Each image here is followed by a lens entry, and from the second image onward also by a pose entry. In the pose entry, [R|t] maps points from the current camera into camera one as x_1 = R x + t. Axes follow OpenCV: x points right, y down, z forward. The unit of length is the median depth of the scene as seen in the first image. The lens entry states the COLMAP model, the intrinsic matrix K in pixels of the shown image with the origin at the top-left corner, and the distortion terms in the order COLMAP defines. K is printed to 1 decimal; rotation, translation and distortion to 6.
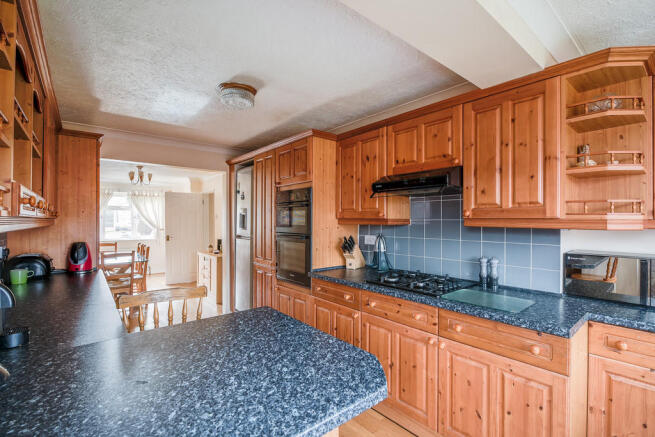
lens RADIAL K [[299.7, 0, 327.5], [0, 299.7, 218.5], [0, 0, 1]] dist [-0.012593, -0.000167]
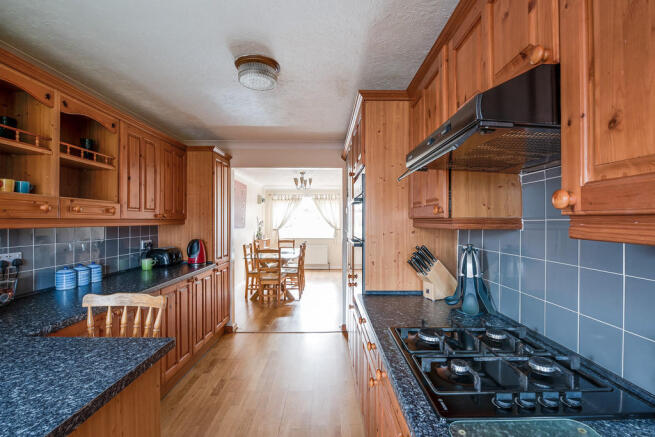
lens RADIAL K [[299.7, 0, 327.5], [0, 299.7, 218.5], [0, 0, 1]] dist [-0.012593, -0.000167]
pose [[0.770657, -0.004073, -0.637237, 0.331458], [0.002843, 0.999992, -0.002953, 0.002690], [0.637243, 0.000465, 0.770663, 0.406834]]
